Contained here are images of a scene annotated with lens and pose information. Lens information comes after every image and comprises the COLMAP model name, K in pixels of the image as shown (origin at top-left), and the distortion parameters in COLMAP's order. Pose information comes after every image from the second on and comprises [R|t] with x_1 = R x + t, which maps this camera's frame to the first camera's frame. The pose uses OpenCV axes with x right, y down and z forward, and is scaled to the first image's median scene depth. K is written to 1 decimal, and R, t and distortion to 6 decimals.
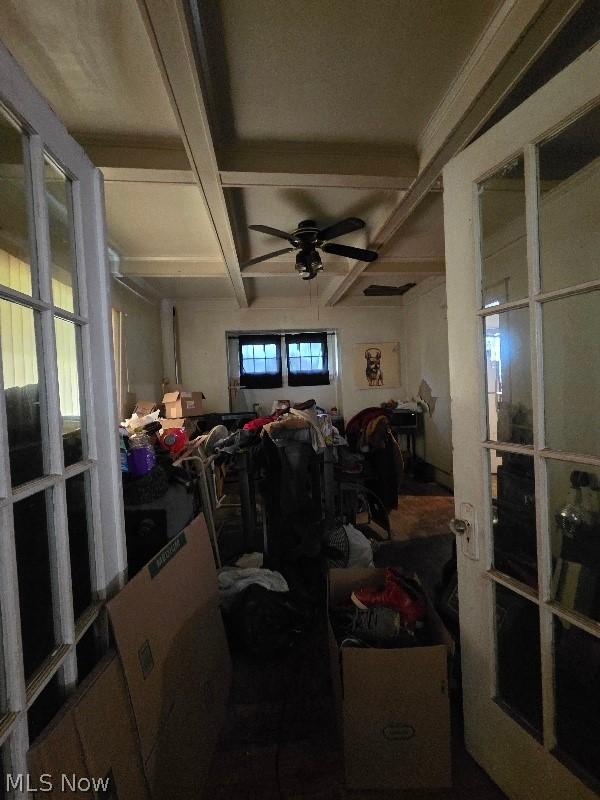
lens RADIAL K [[325.9, 0, 298.3], [0, 325.9, 395.7], [0, 0, 1]] dist [0.000536, -0.001469]
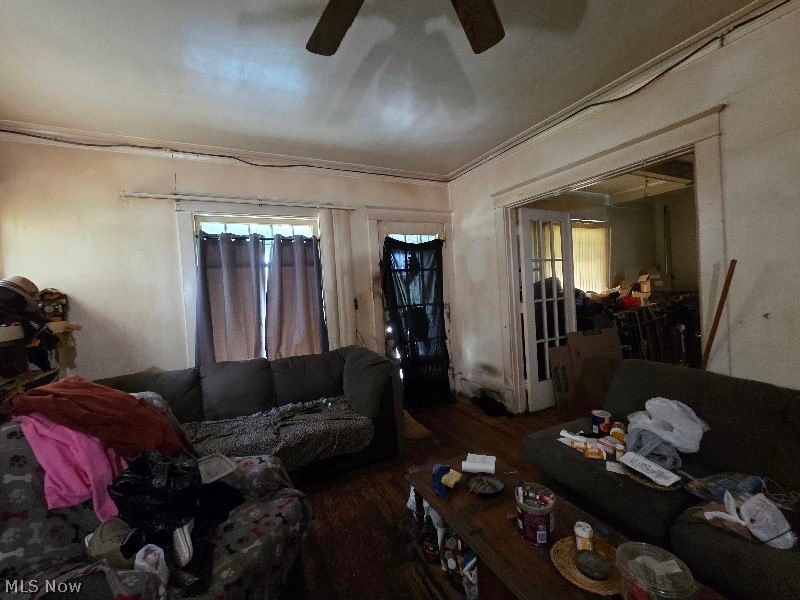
lens RADIAL K [[325.9, 0, 393.7], [0, 325.9, 299.7], [0, 0, 1]] dist [0.000536, -0.001469]
pose [[0.356076, 0.040248, -0.933590, 2.025006], [0.022433, 0.998416, 0.051599, -0.002219], [0.934188, -0.039317, 0.354609, -2.027679]]
